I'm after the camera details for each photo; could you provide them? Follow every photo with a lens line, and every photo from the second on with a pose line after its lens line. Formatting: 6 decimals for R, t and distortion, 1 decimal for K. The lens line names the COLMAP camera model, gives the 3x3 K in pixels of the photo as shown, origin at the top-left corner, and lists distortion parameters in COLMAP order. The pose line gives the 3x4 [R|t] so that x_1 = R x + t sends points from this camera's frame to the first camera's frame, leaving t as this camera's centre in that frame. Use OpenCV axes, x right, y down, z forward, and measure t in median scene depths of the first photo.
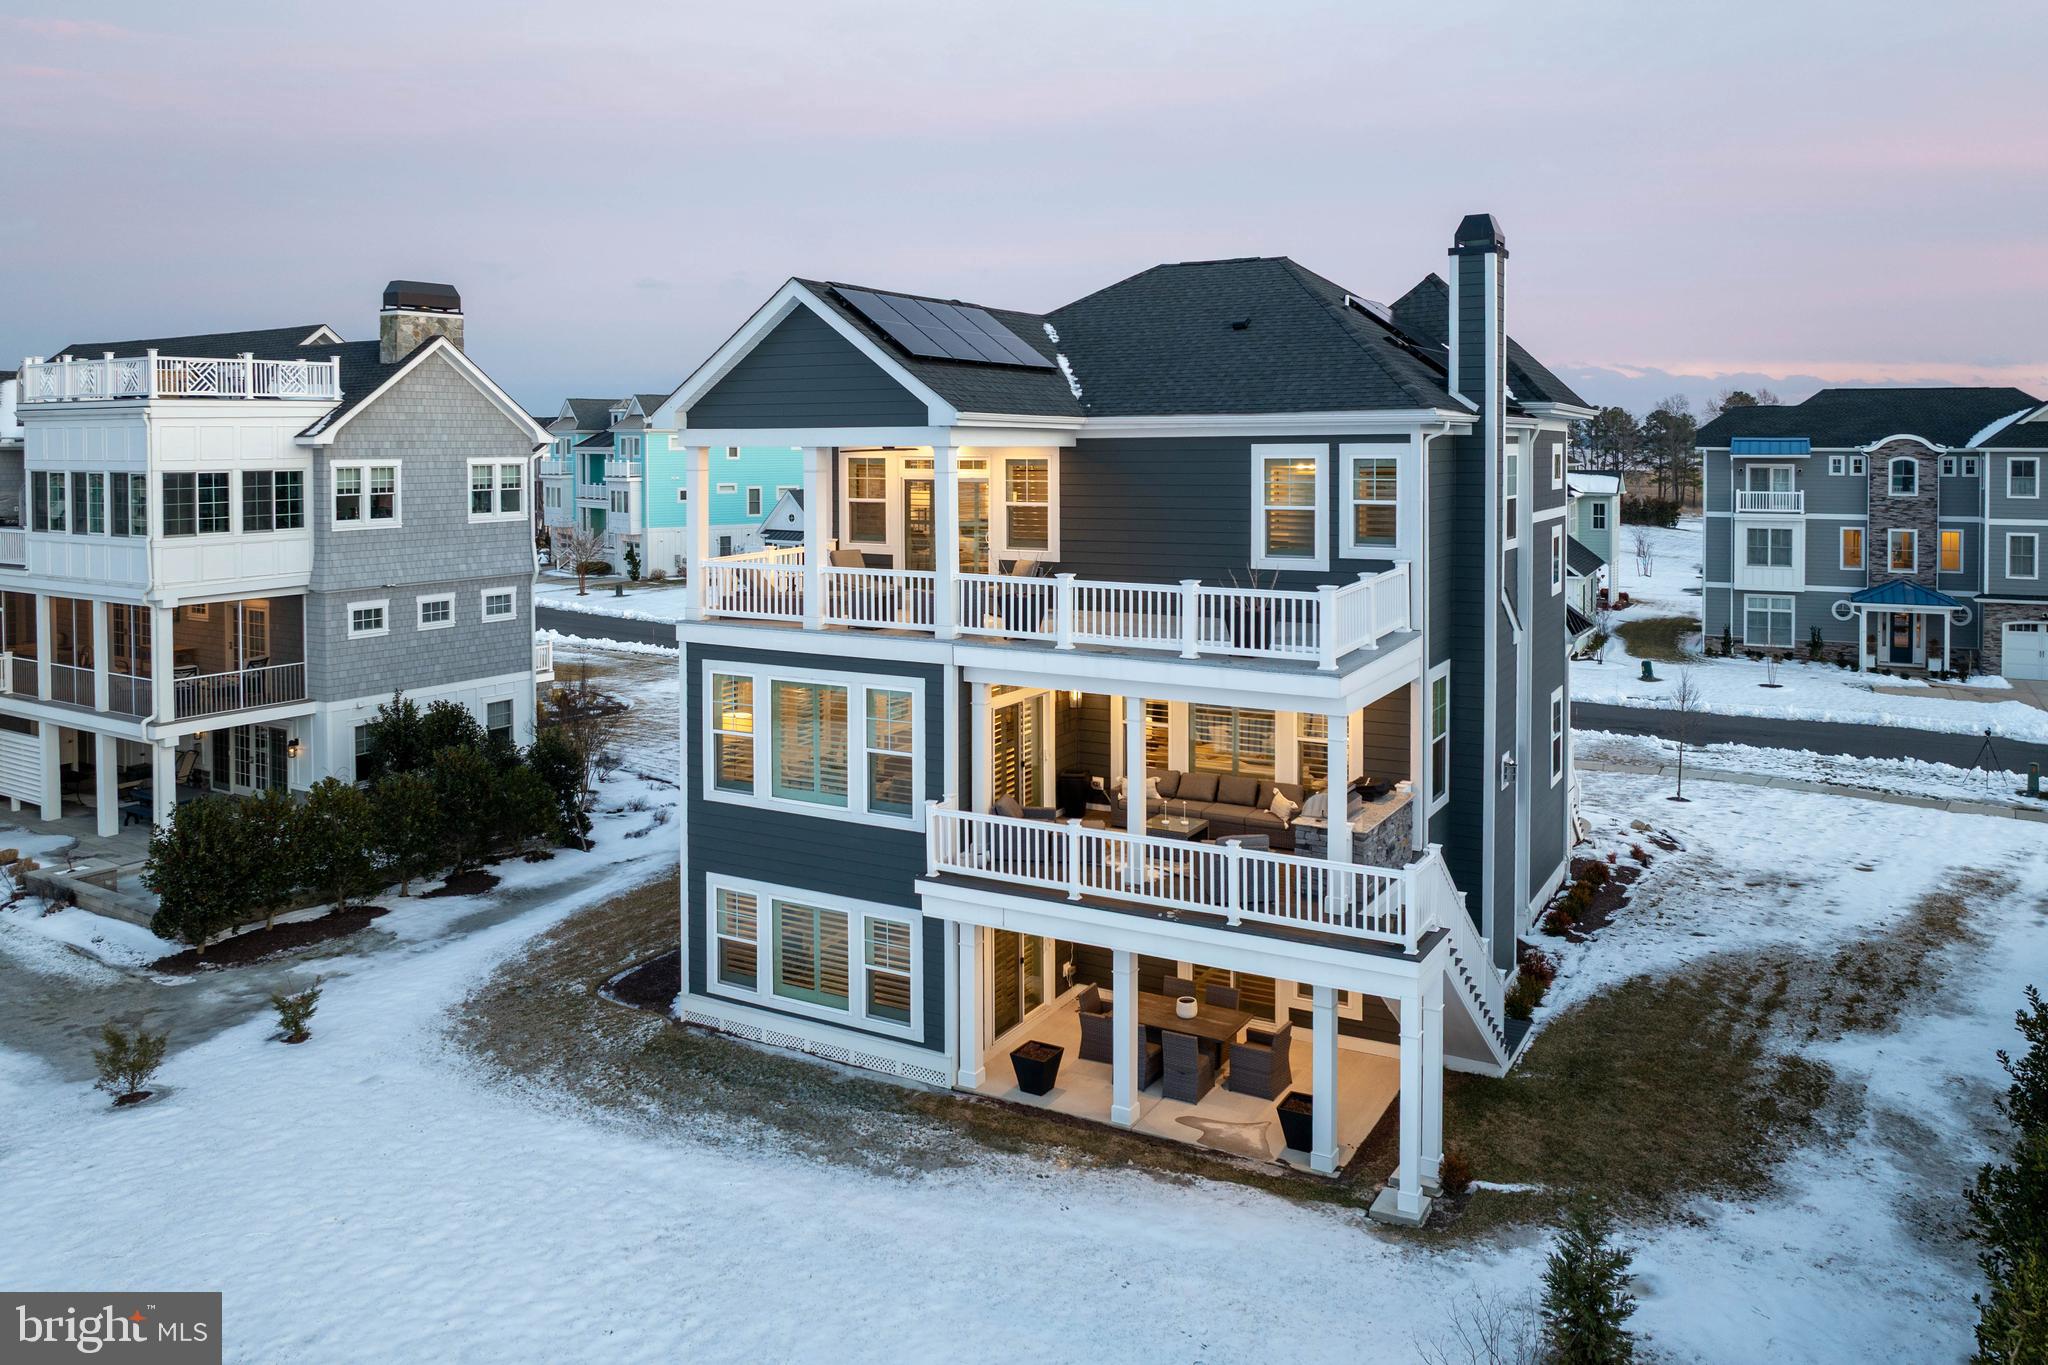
lens RADIAL K [[1516.1, 0, 1071.0], [0, 1516.1, 516.5], [0, 0, 1]] dist [-0.032992, -0.001412]
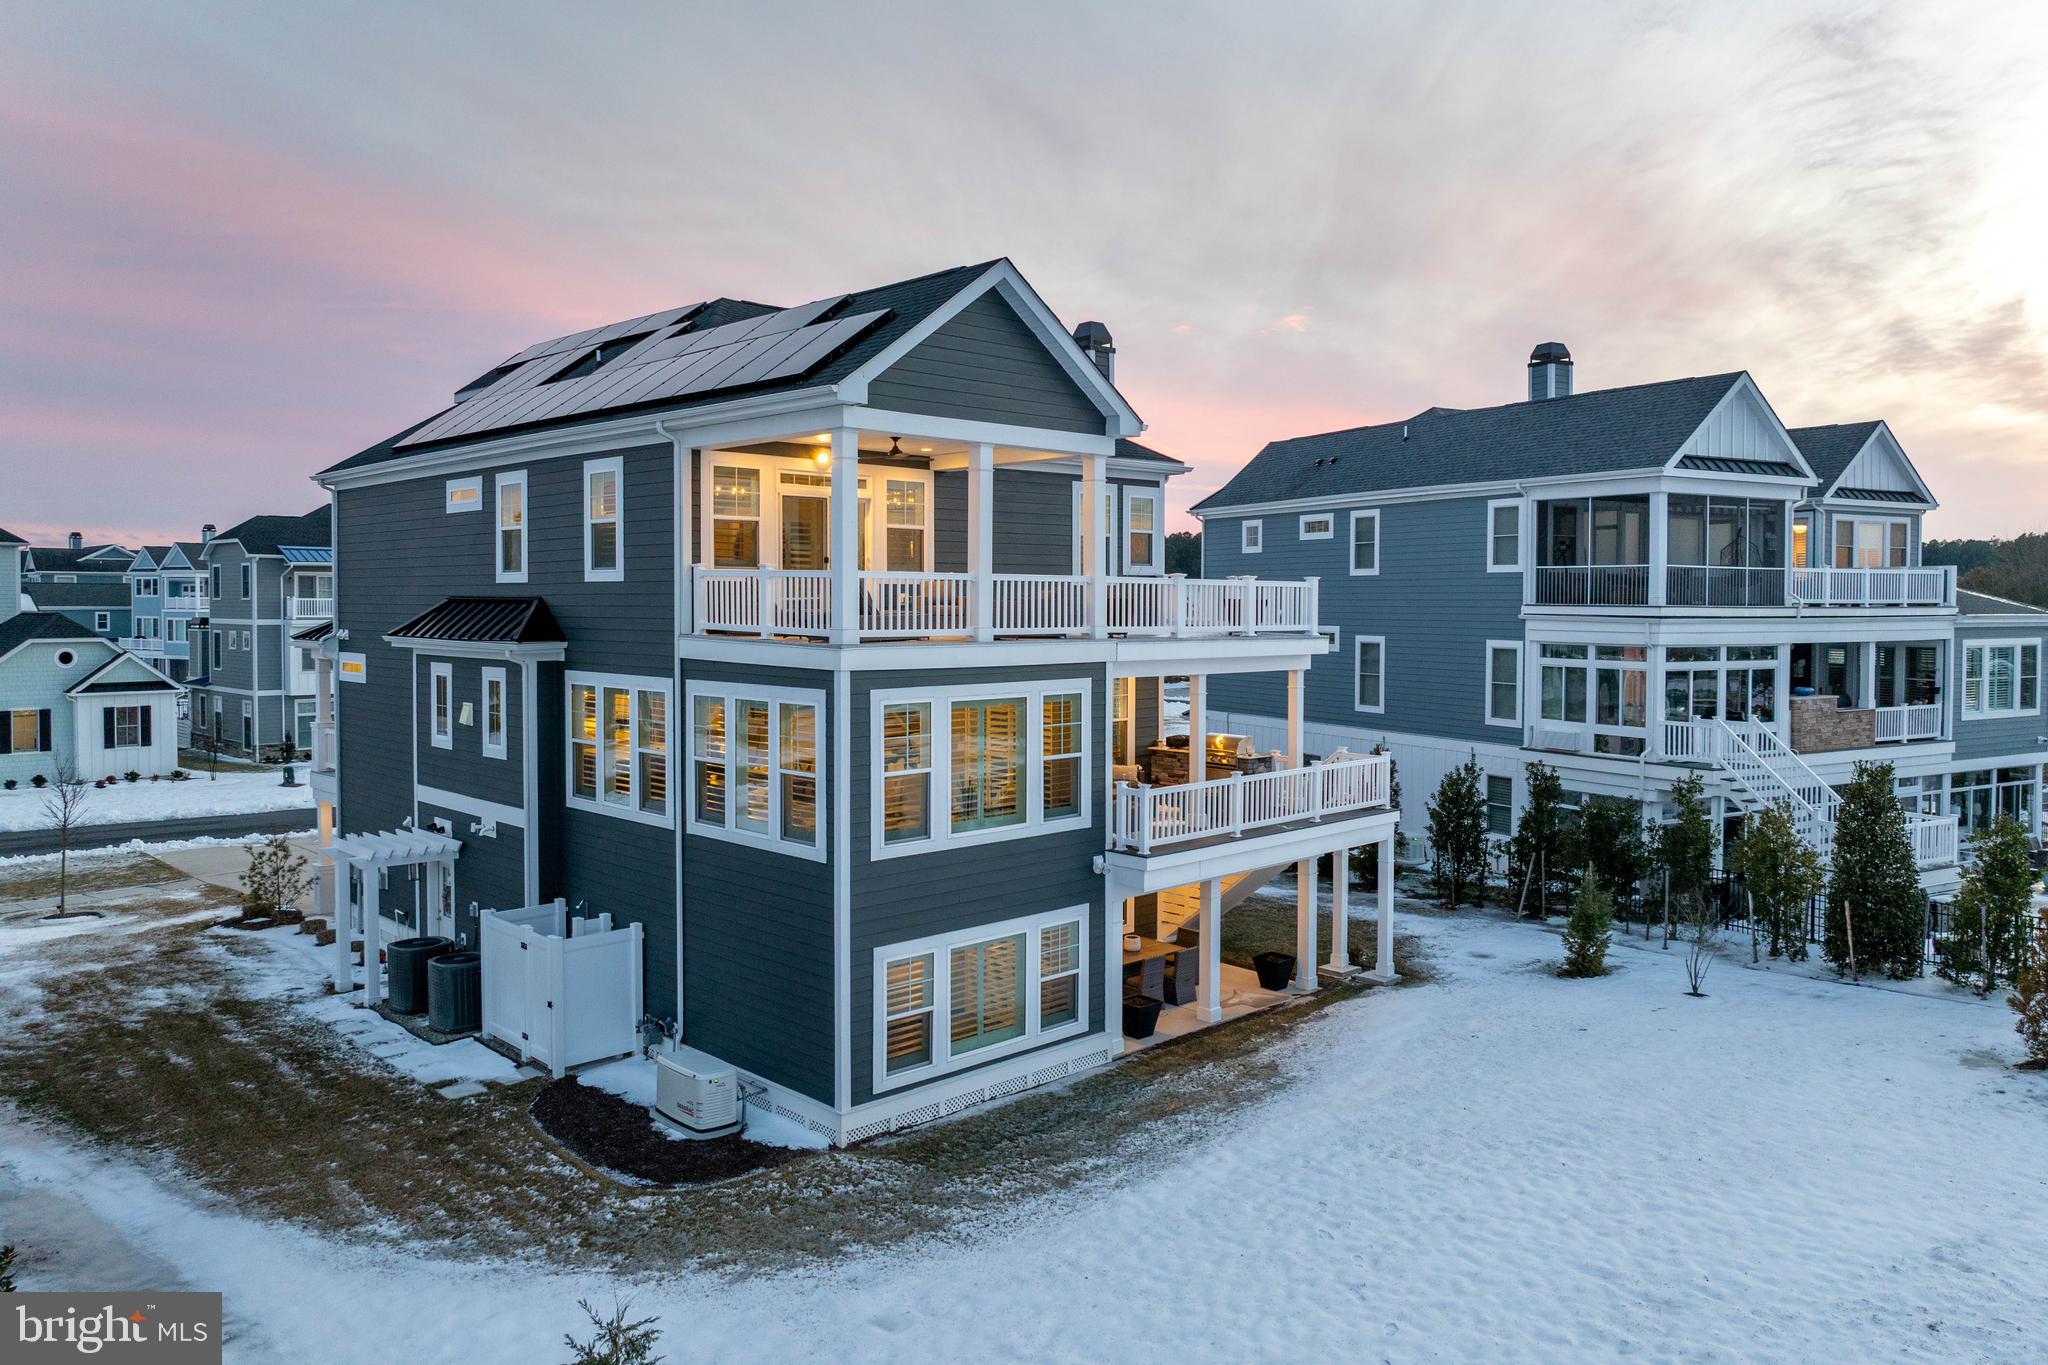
lens RADIAL K [[1459.8, 0, 1024.0], [0, 1459.8, 682.5], [0, 0, 1]] dist [-0.037475, 0.000677]
pose [[0.281434, -0.050651, 0.958243, -1.074719], [0.043982, 0.998237, 0.039848, 0.068335], [-0.958572, 0.030931, 0.283165, 0.761868]]
